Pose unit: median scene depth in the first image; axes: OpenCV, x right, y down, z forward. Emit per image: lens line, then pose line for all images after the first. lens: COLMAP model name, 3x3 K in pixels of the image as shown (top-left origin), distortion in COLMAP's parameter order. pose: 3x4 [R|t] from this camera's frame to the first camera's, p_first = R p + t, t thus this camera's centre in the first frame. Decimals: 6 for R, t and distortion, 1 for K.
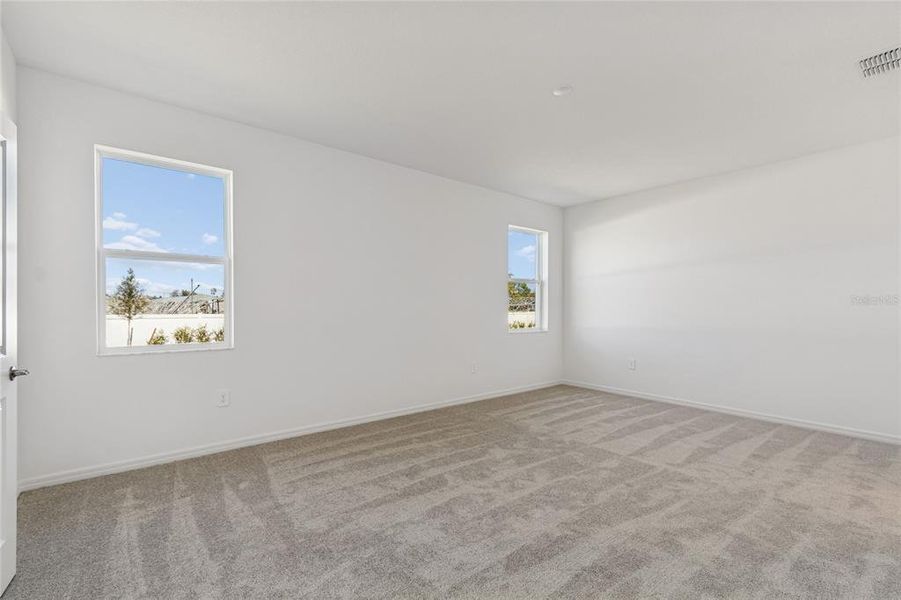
lens RADIAL K [[375.5, 0, 450.5], [0, 375.5, 300.0], [0, 0, 1]] dist [0.000137, 0.000020]
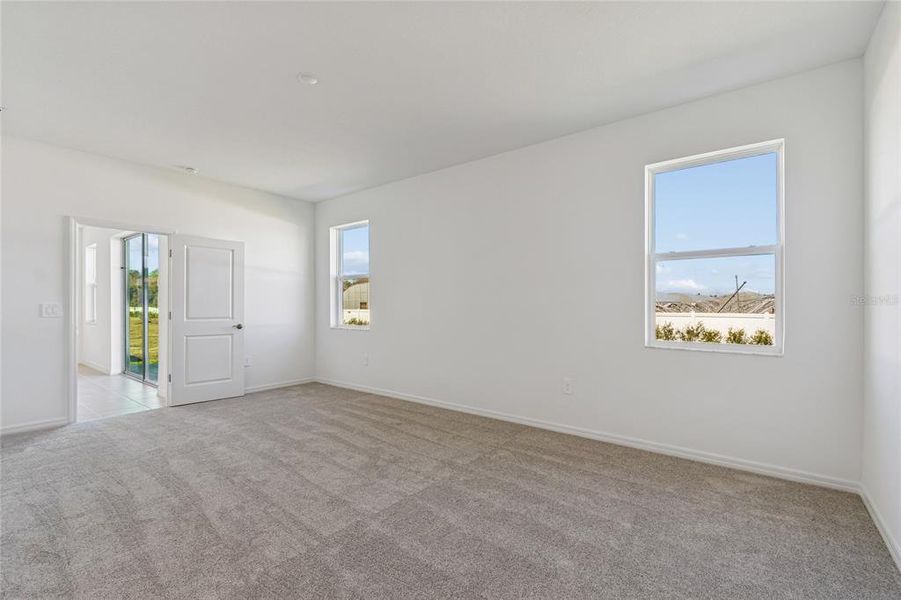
lens RADIAL K [[401.7, 0, 444.9], [0, 401.7, 303.4], [0, 0, 1]] dist [0.001498, 0.000228]
pose [[0.247852, -0.007932, -0.968766, 0.098443], [0.021560, 0.999764, -0.002670, 0.002206], [0.968558, -0.020225, 0.247964, 0.078279]]
